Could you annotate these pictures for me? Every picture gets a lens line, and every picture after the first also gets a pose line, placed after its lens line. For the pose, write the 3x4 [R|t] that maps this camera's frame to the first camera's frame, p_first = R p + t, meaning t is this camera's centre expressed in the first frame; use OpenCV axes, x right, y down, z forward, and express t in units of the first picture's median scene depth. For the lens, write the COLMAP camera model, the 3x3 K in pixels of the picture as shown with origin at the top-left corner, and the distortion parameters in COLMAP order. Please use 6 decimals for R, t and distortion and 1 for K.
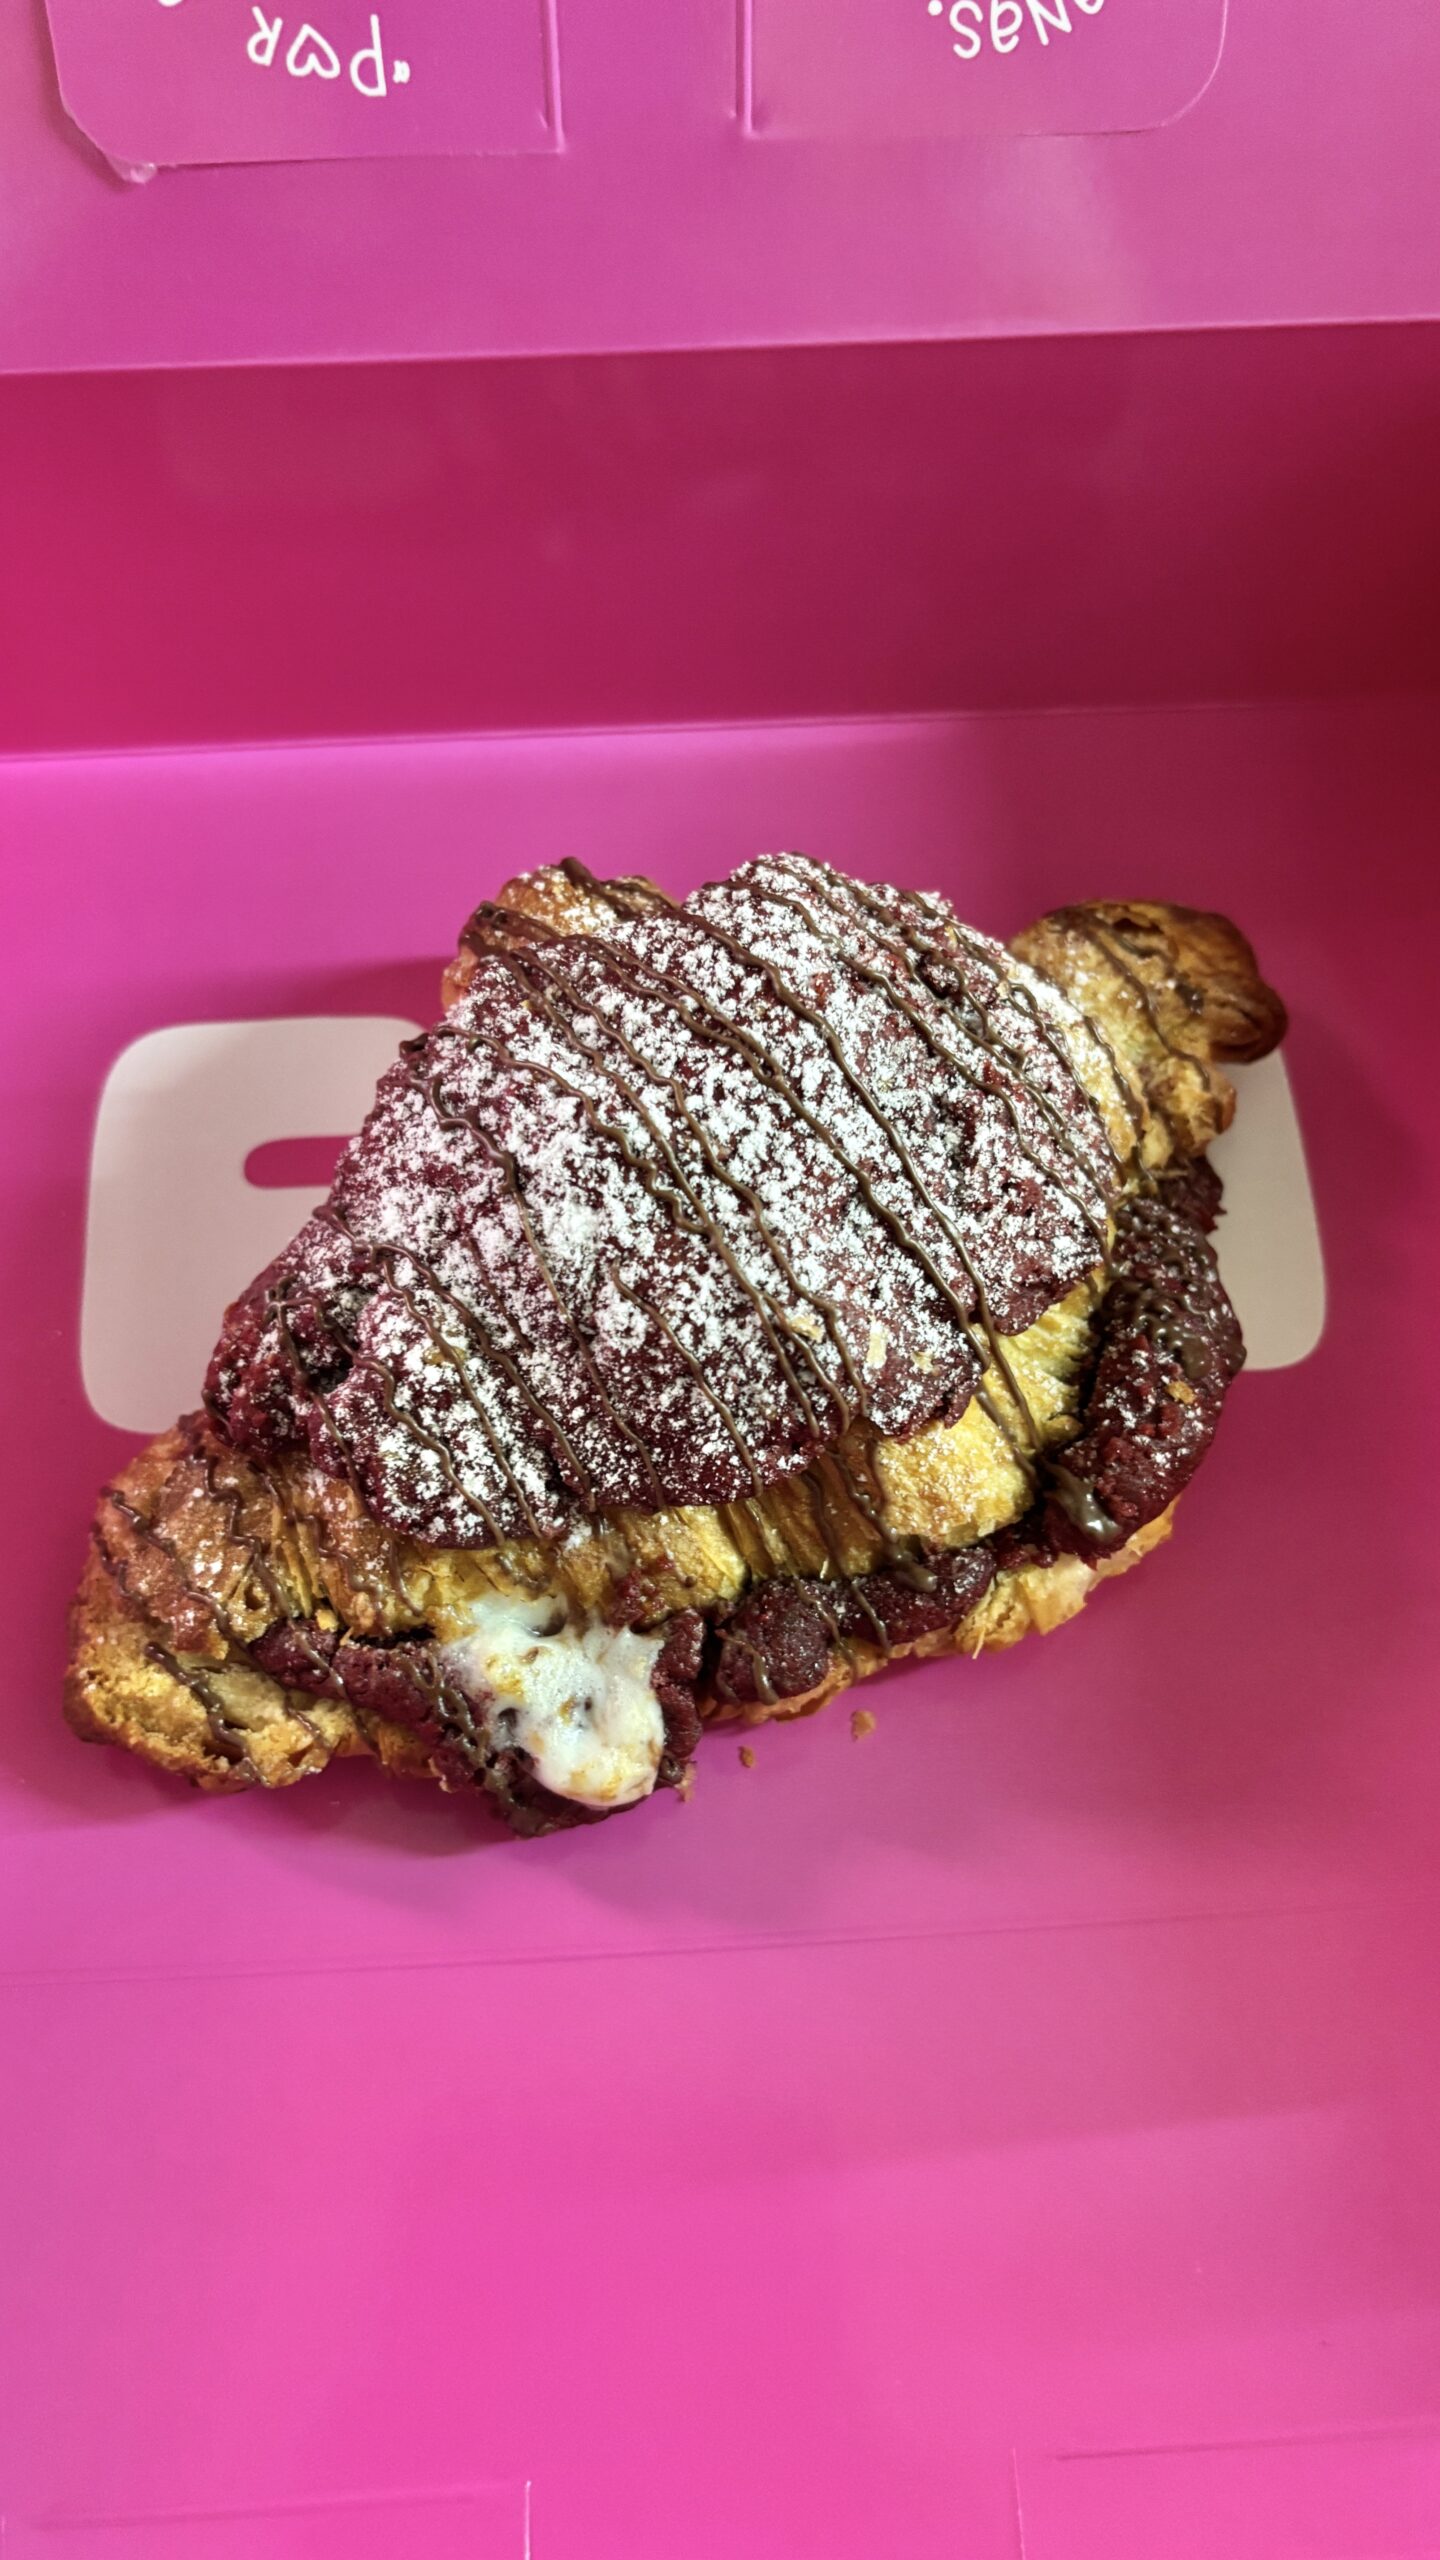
lens RADIAL K [[1940.8, 0, 720.3], [0, 1940.8, 1273.0], [0, 0, 1]] dist [0.030483, -0.034393]
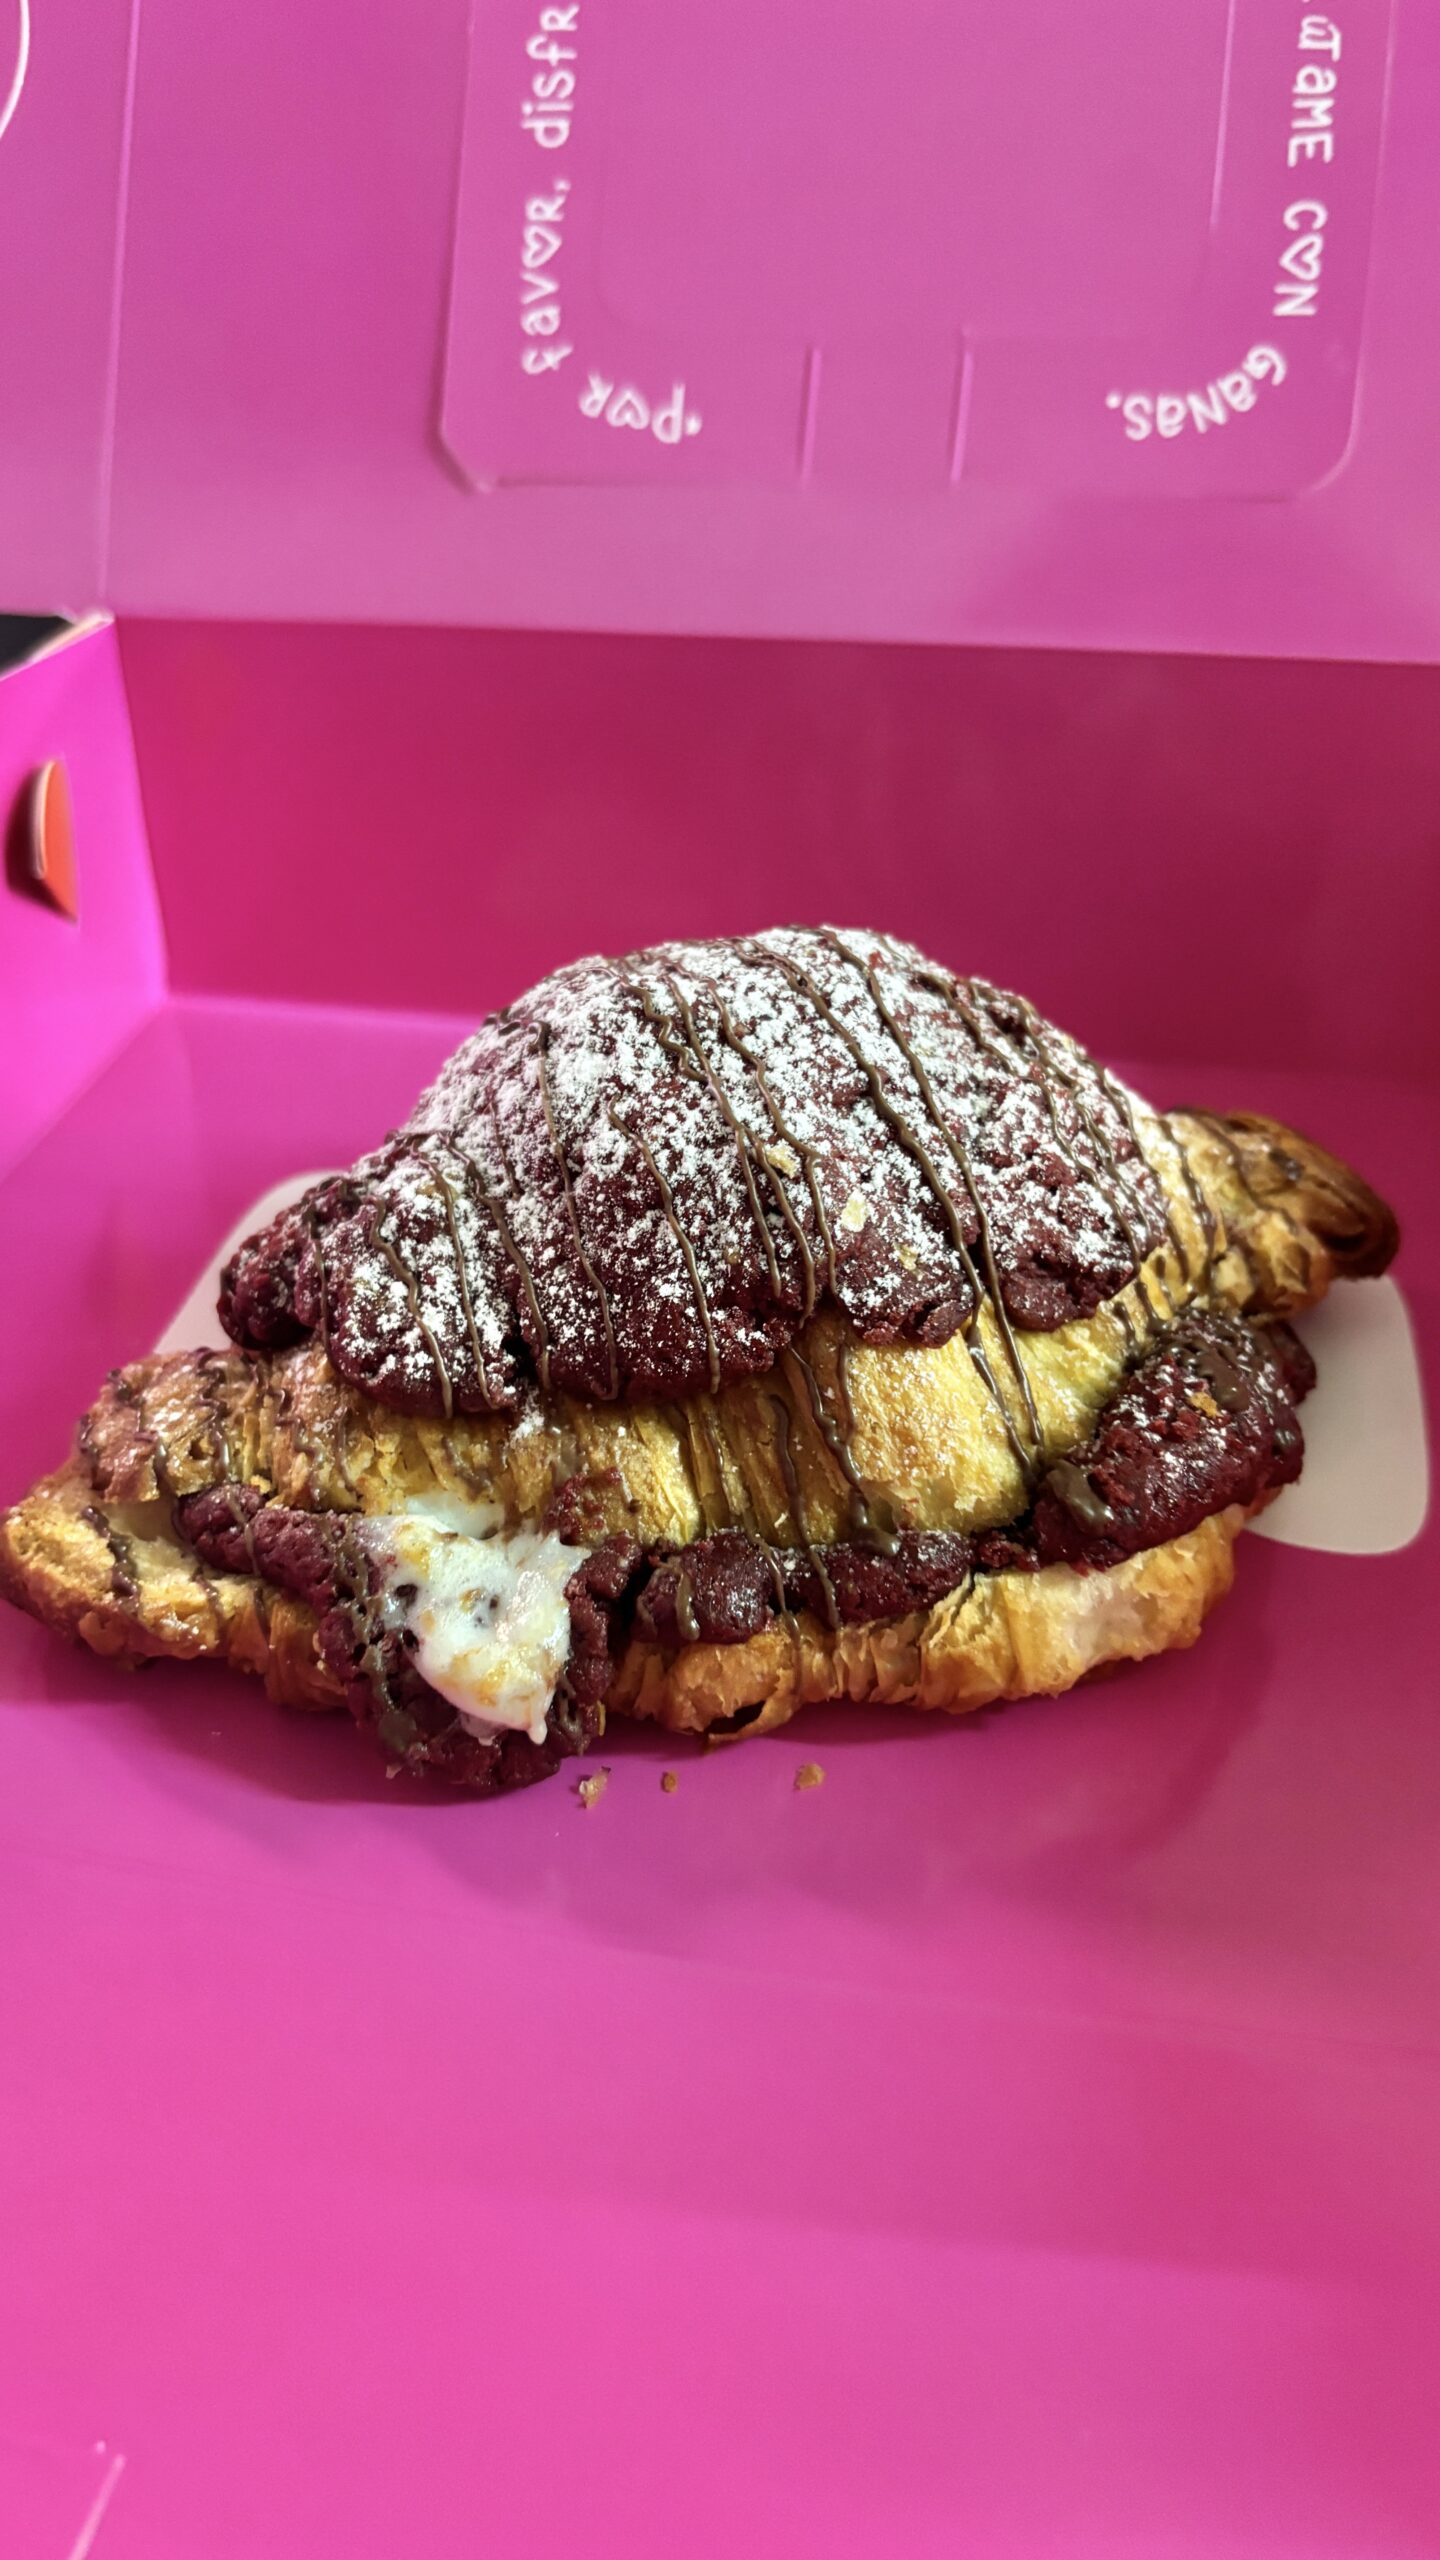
lens RADIAL K [[1940.8, 0, 703.6], [0, 1940.8, 1301.8], [0, 0, 1]] dist [0.030483, -0.034393]
pose [[0.967165, 0.124501, -0.221565, 0.209370], [-0.214672, 0.866857, -0.449972, 0.486056], [0.136043, 0.482761, 0.865121, 0.160799]]
